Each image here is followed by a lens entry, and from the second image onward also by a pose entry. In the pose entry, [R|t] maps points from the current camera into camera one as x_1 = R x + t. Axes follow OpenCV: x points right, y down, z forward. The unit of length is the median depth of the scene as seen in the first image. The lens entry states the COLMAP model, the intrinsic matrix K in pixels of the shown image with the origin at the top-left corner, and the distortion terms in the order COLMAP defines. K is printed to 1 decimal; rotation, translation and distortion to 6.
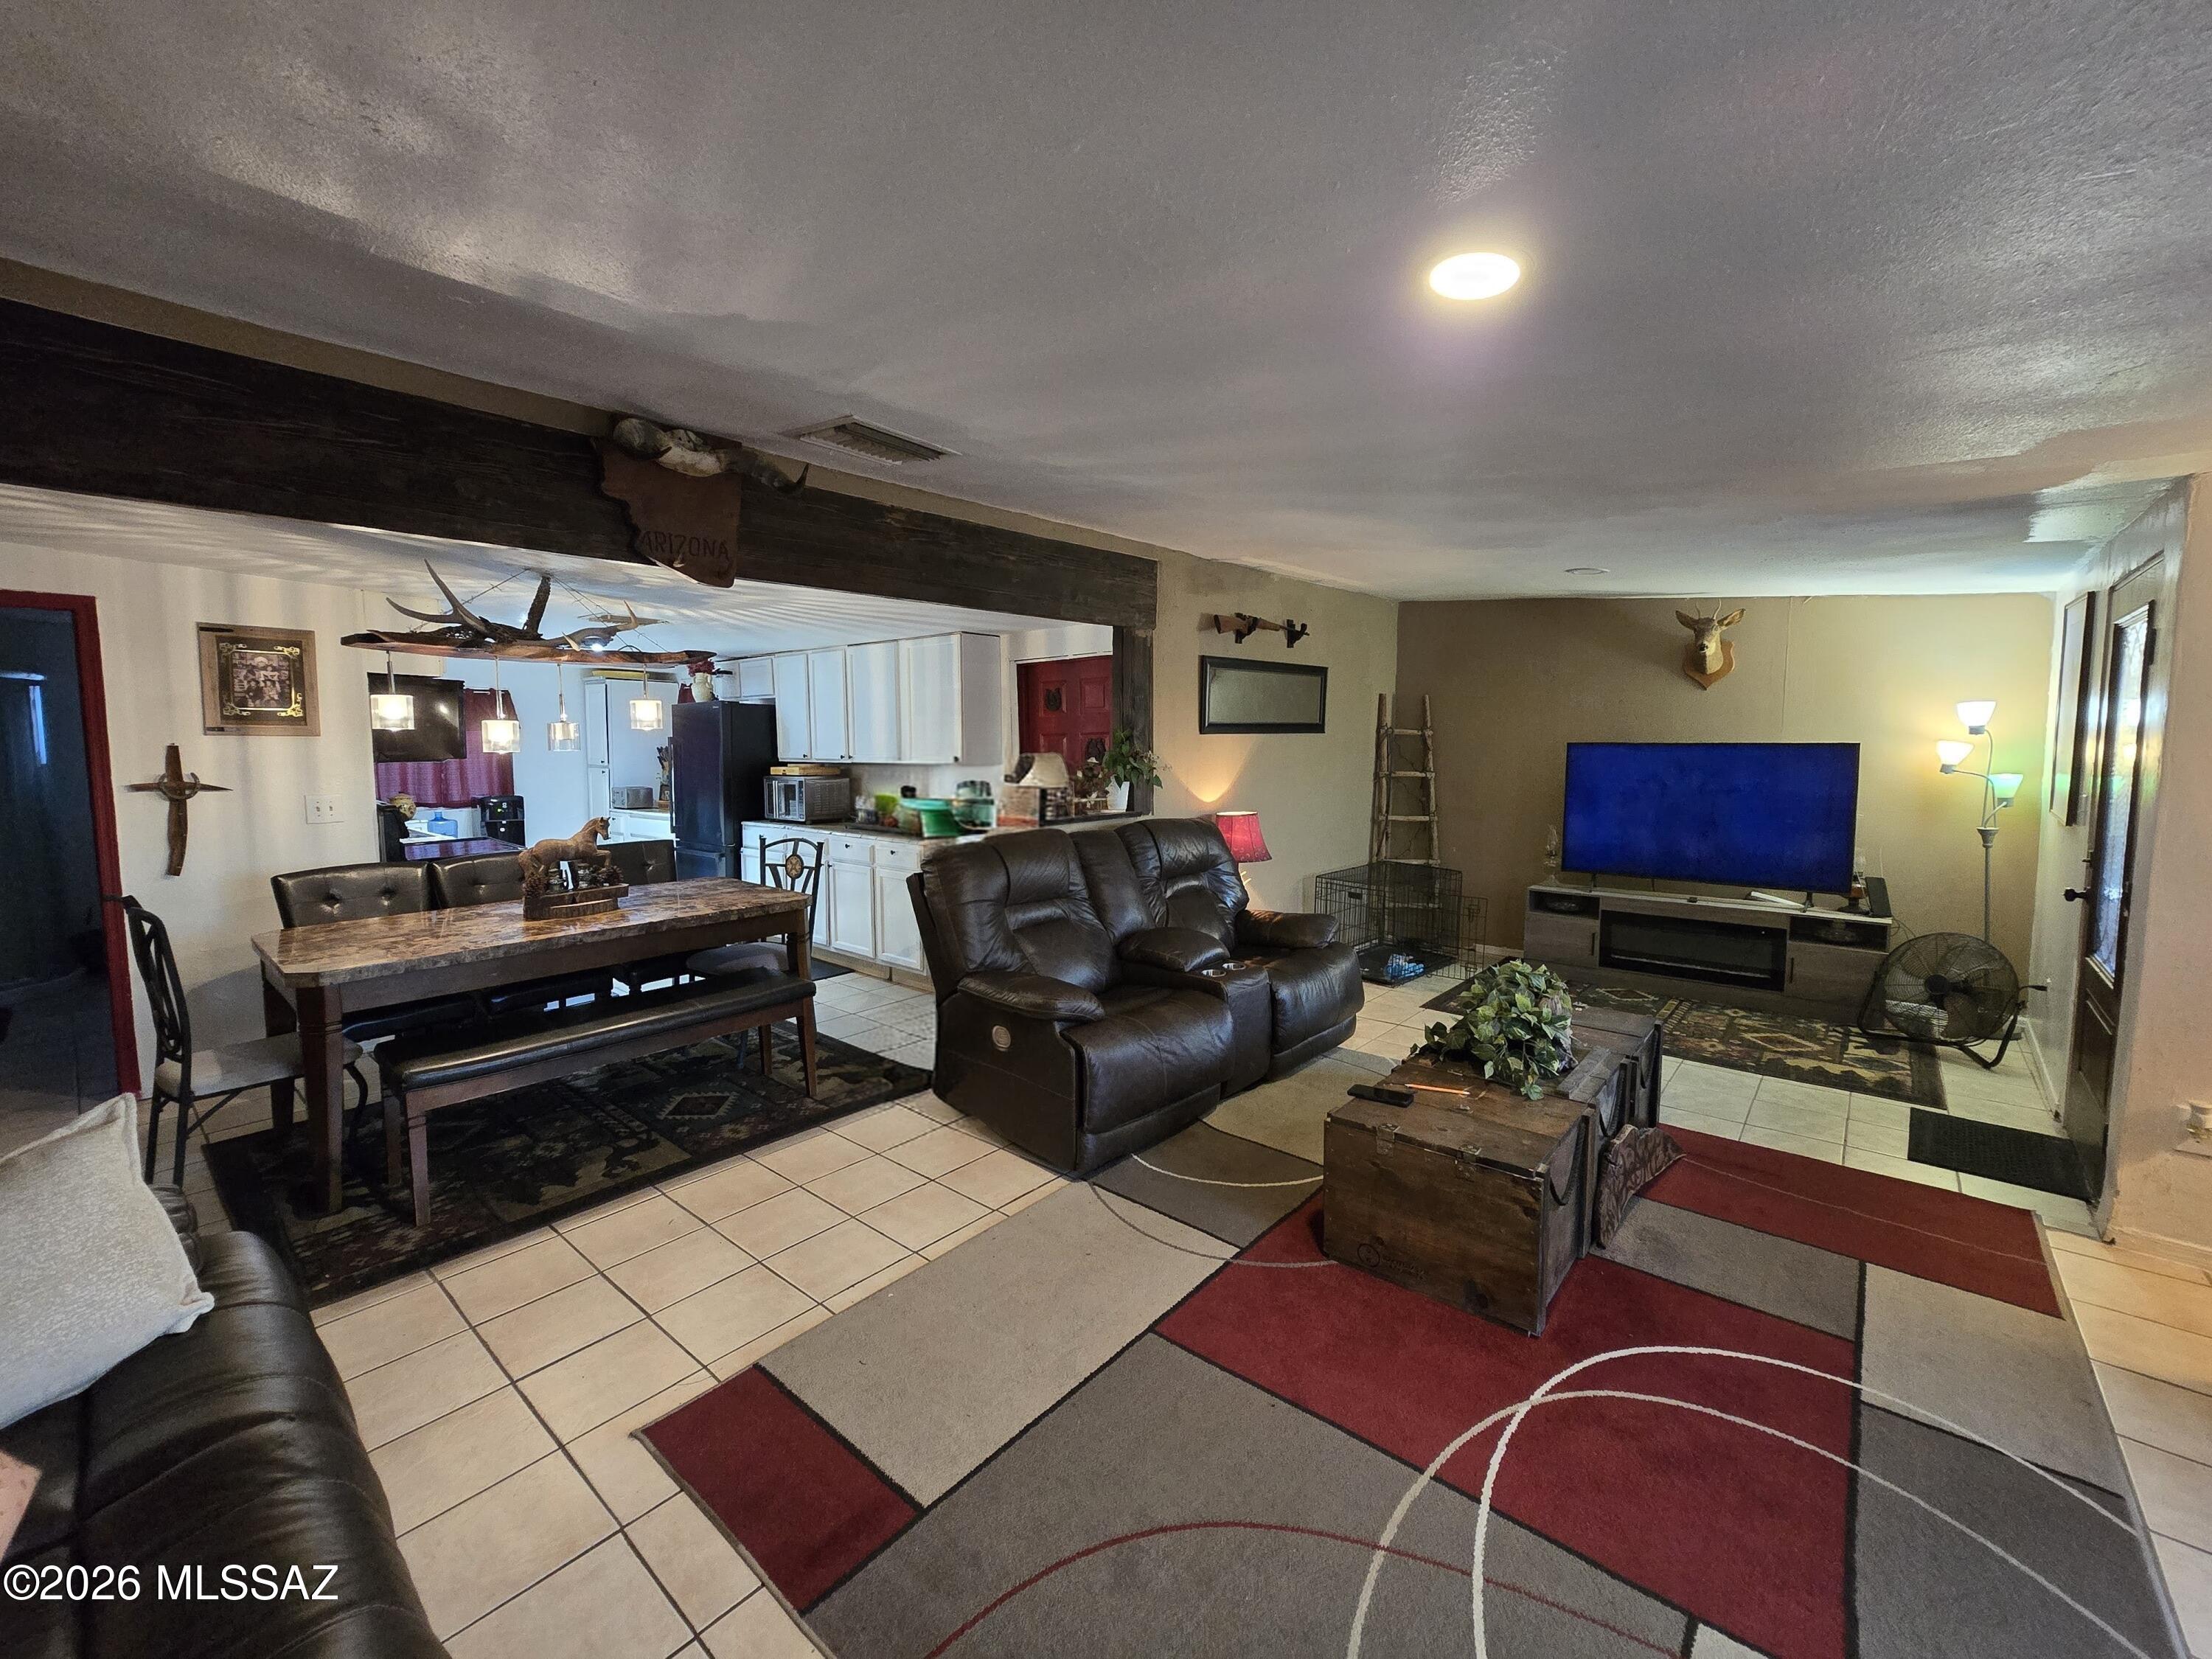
lens RADIAL K [[912.1, 0, 1100.5], [0, 912.1, 821.6], [0, 0, 1]] dist [-0.004271, 0.000912]
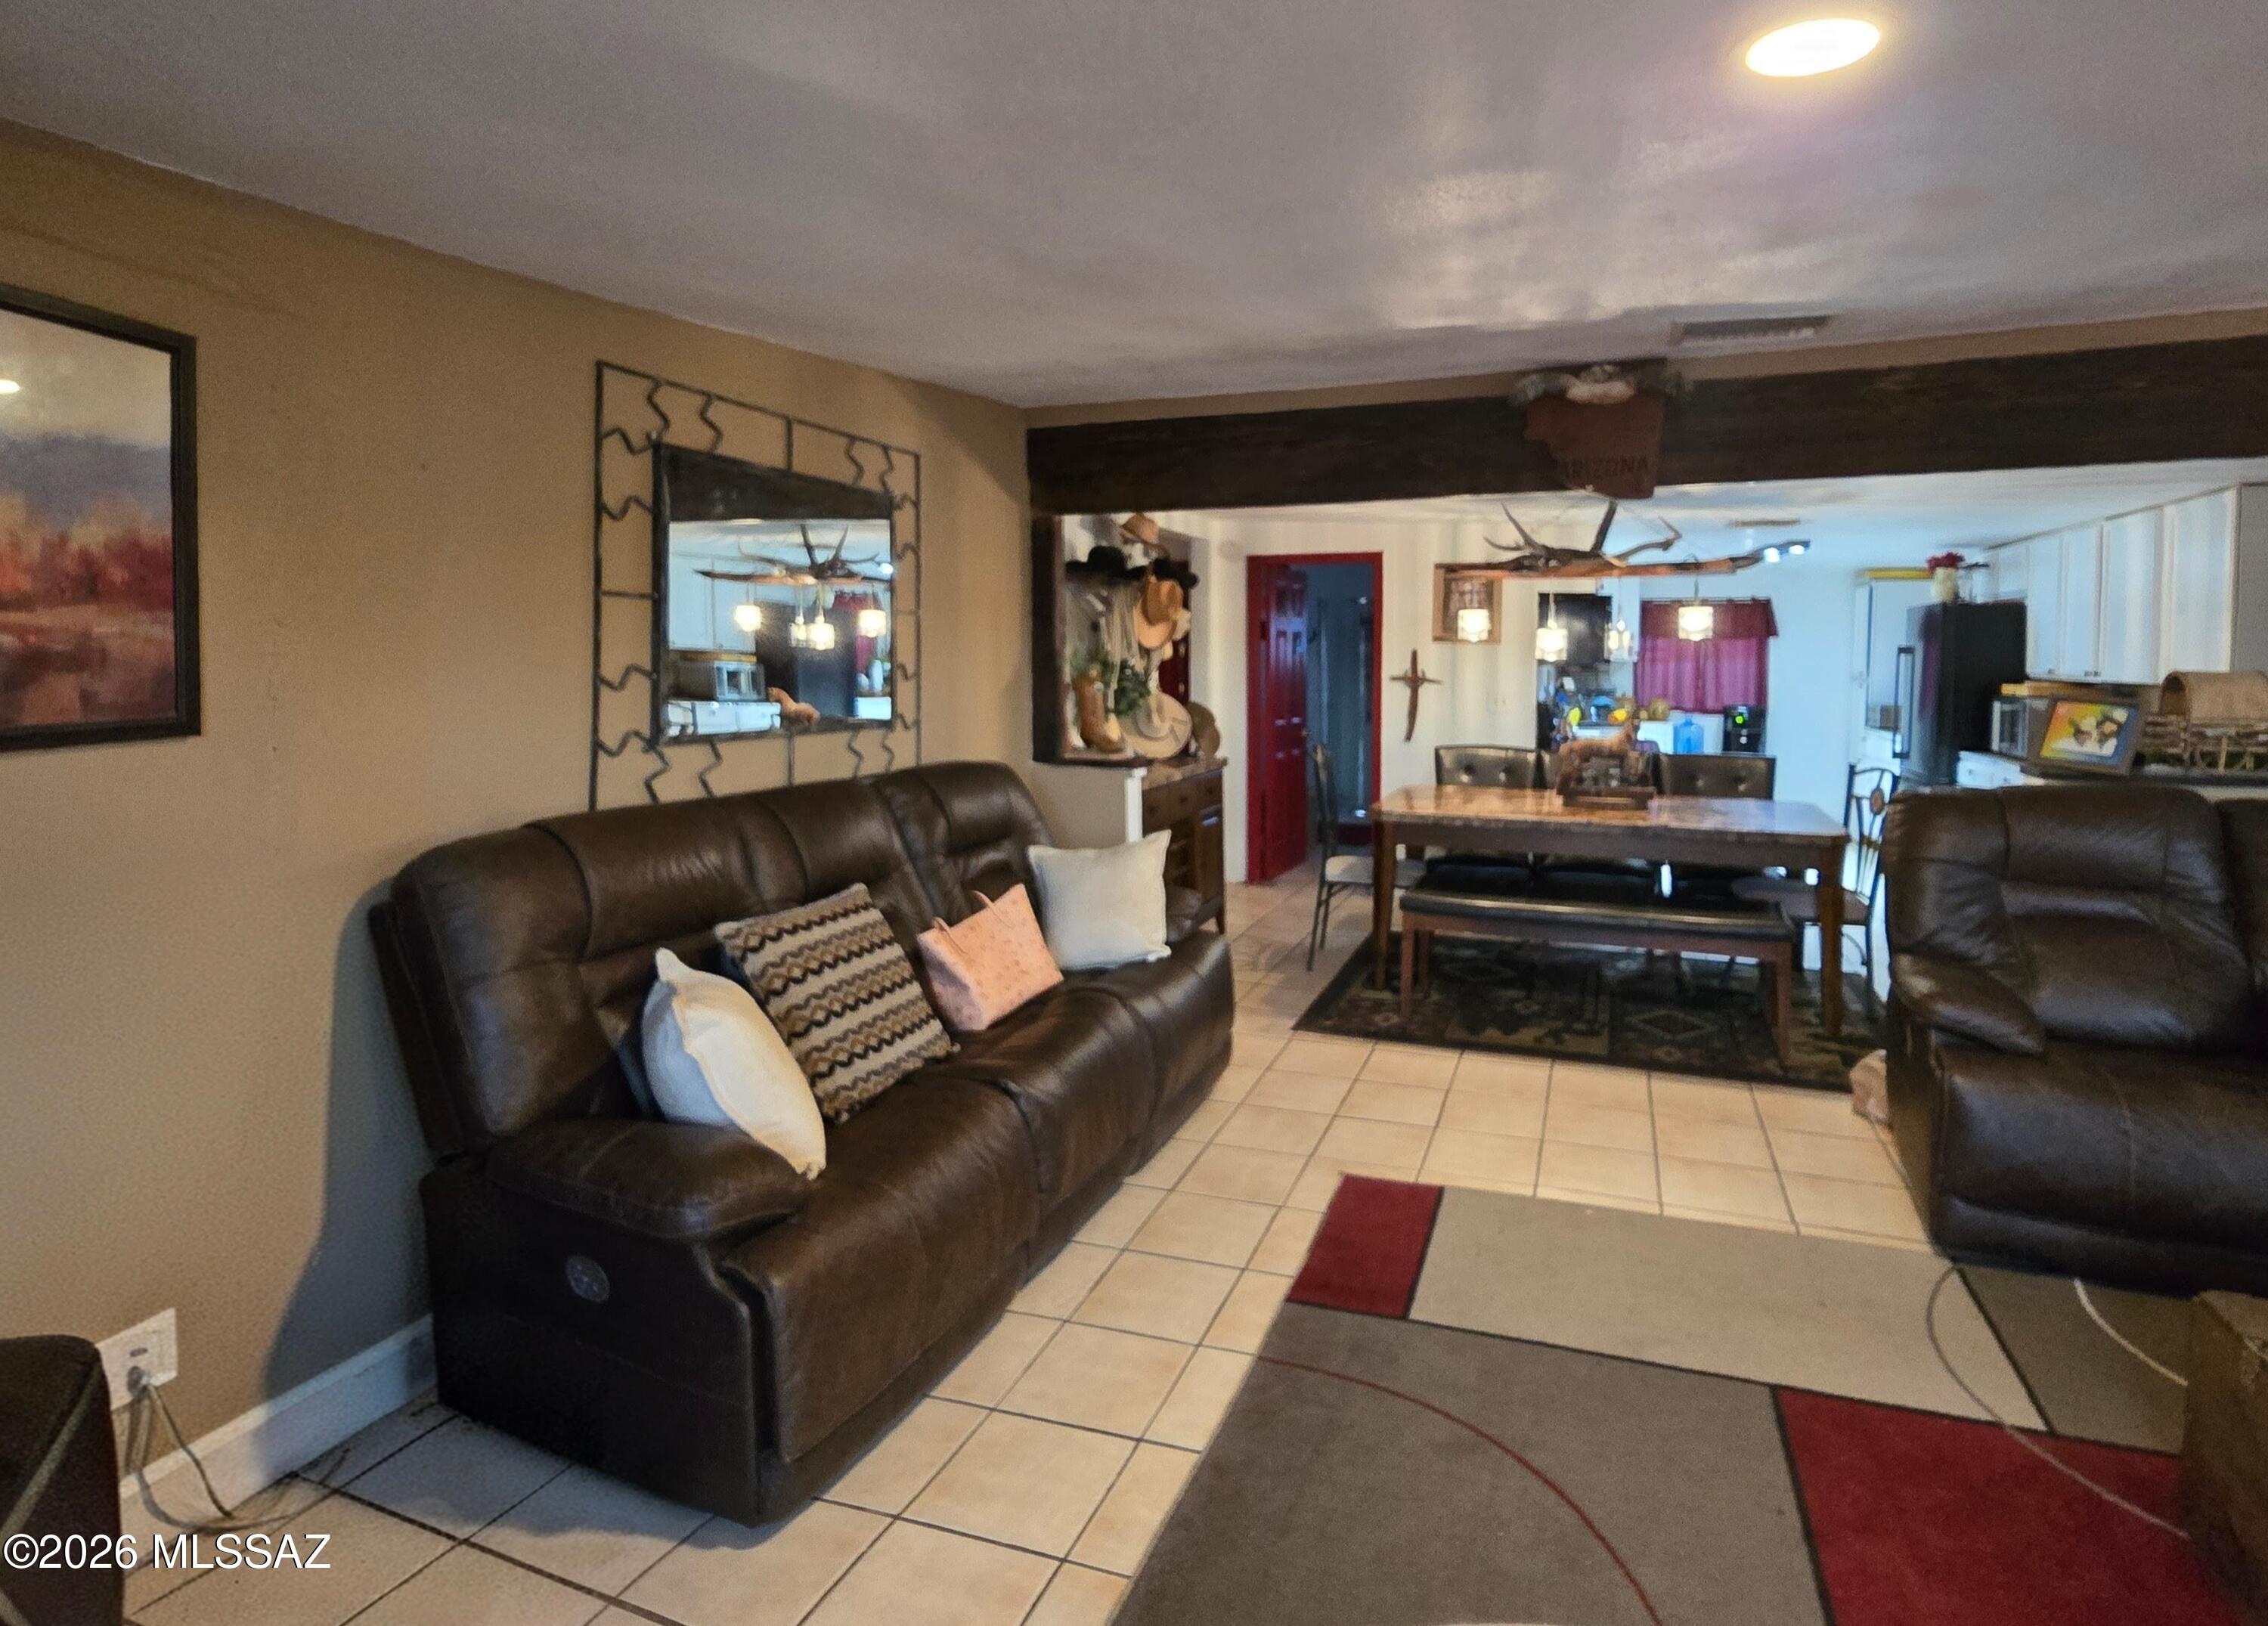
lens RADIAL K [[1086.4, 0, 1219.1], [0, 1086.4, 648.0], [0, 0, 1]] dist [-0.043622, -0.001344]
pose [[0.366395, 0.003420, -0.930453, 0.428940], [-0.088047, 0.995633, -0.031012, -0.007925], [0.926284, 0.093286, 0.365096, 0.099472]]
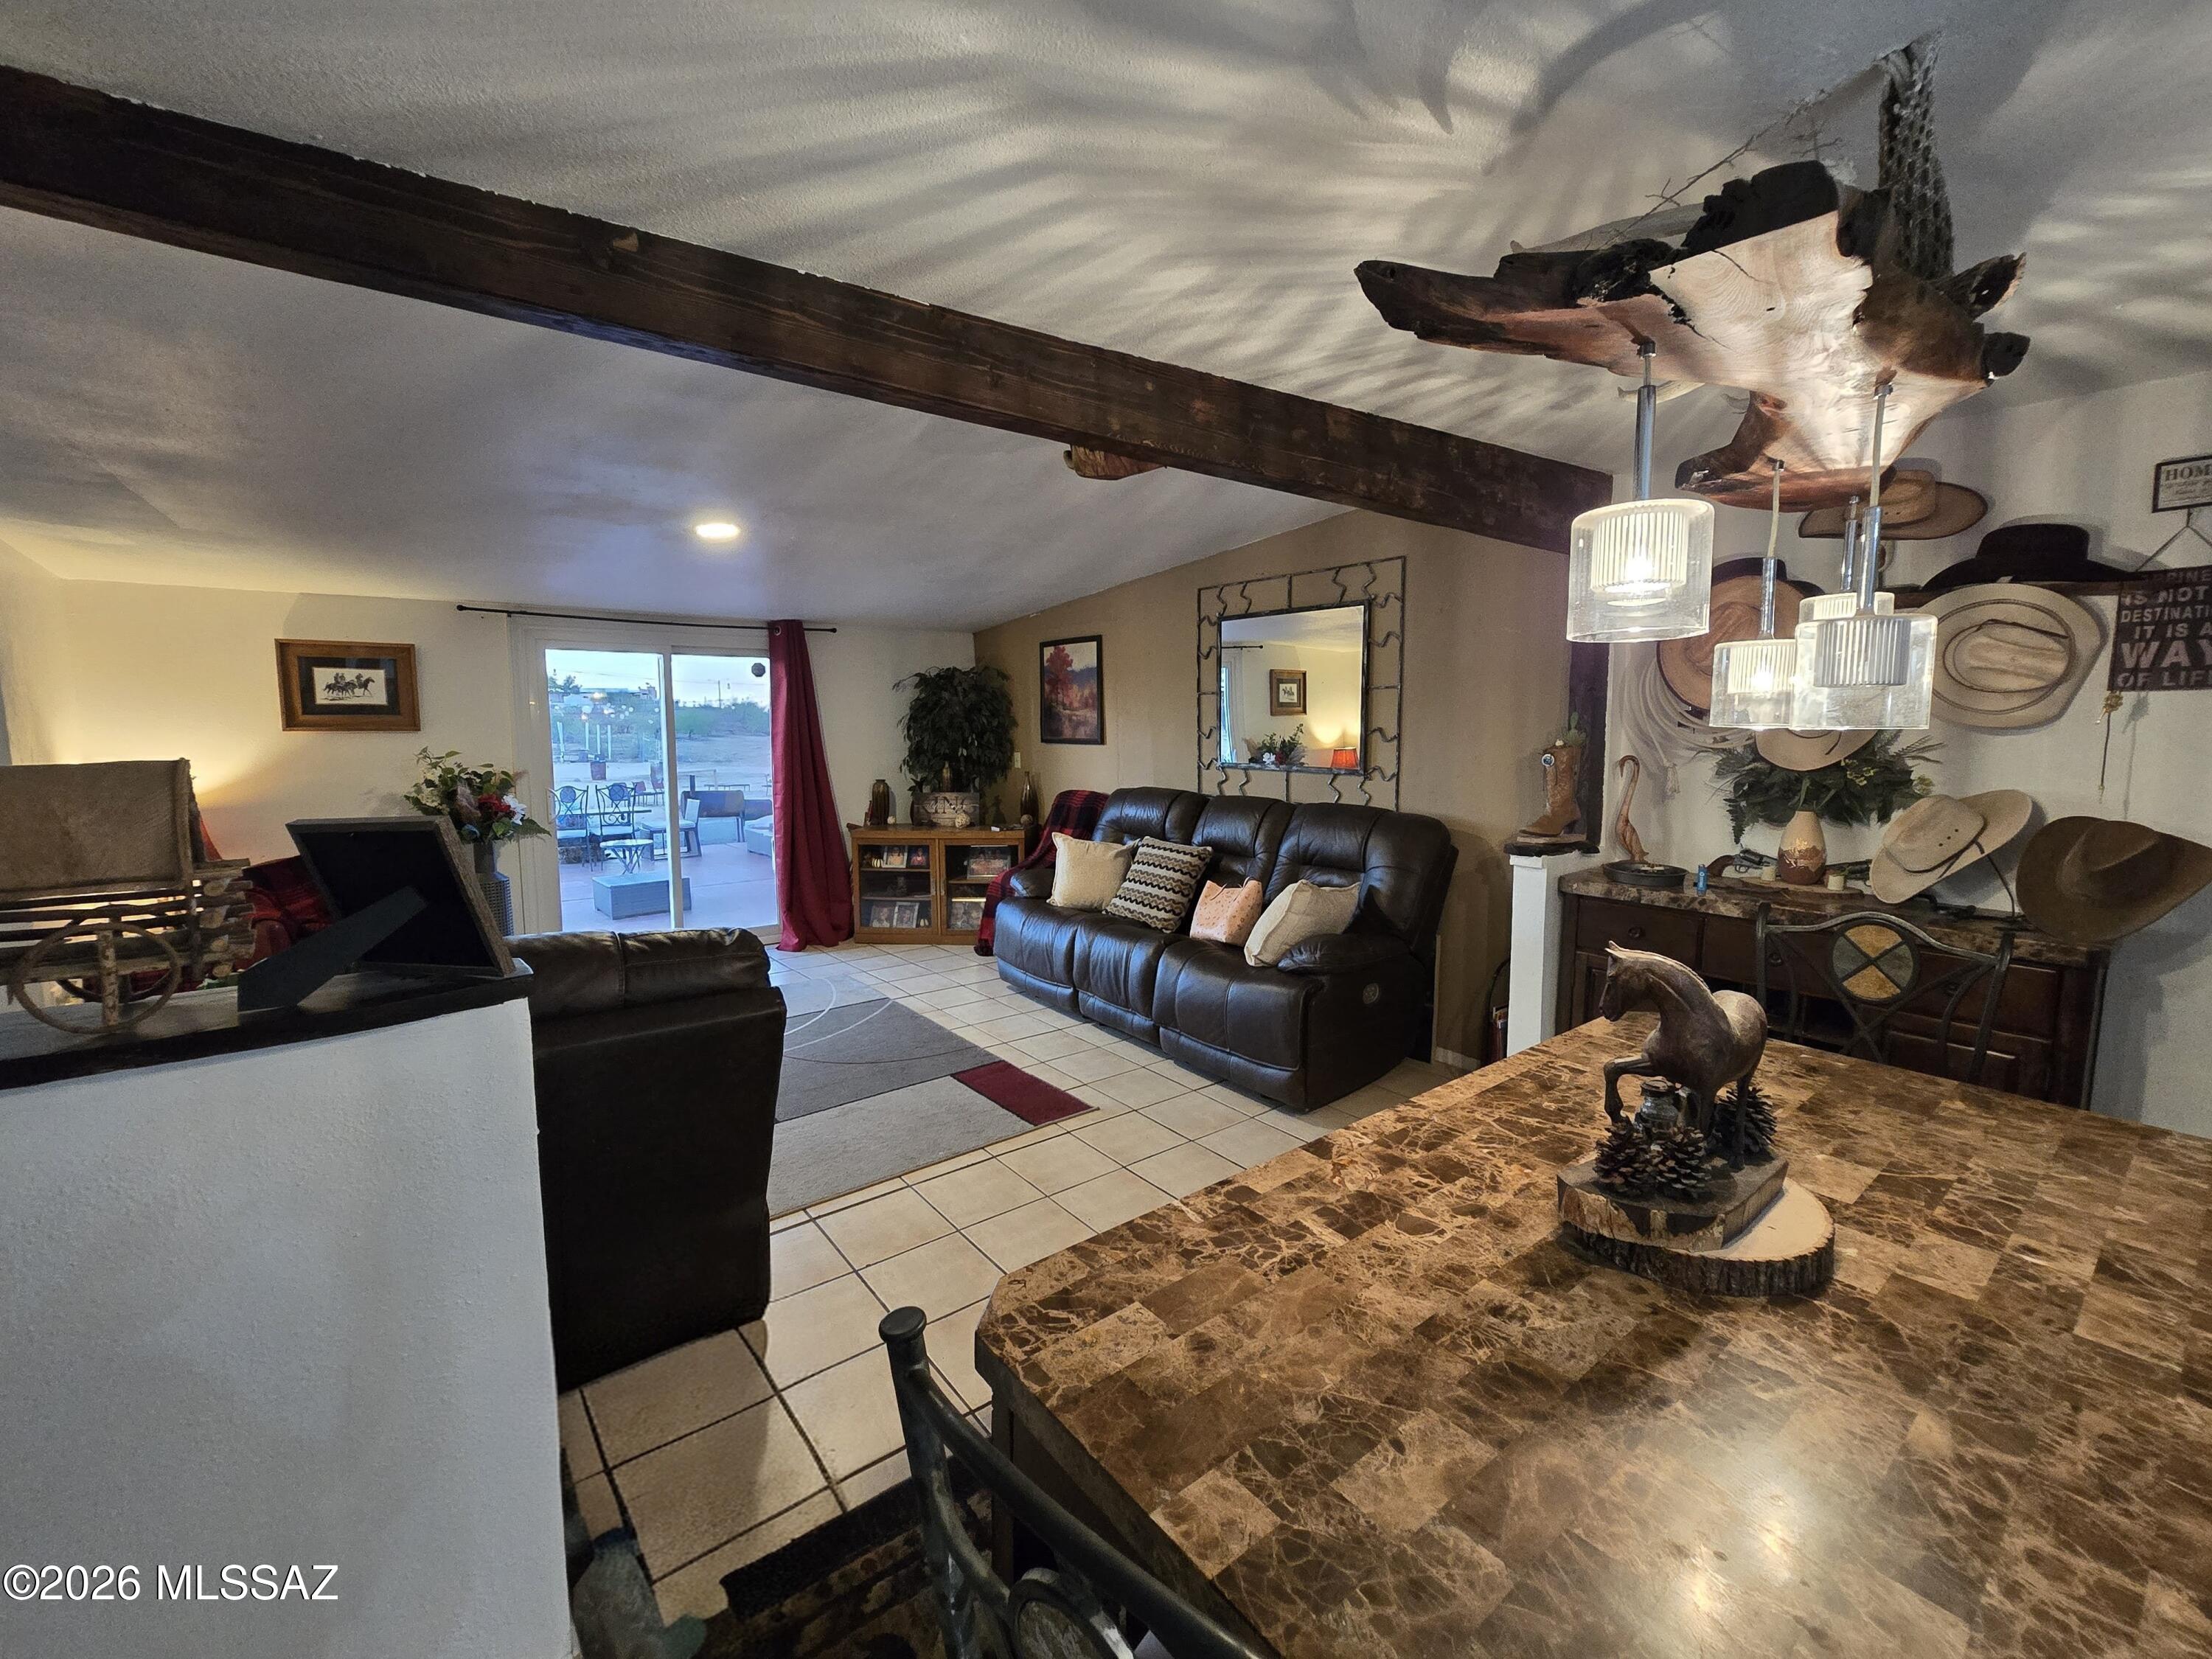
lens RADIAL K [[912.1, 0, 1095.6], [0, 912.1, 814.8], [0, 0, 1]] dist [-0.004271, 0.000912]
pose [[-0.980918, -0.009505, 0.194187, -0.423698], [0.027709, 0.981773, 0.188026, -0.110629], [-0.192435, 0.189819, -0.962776, 1.299181]]
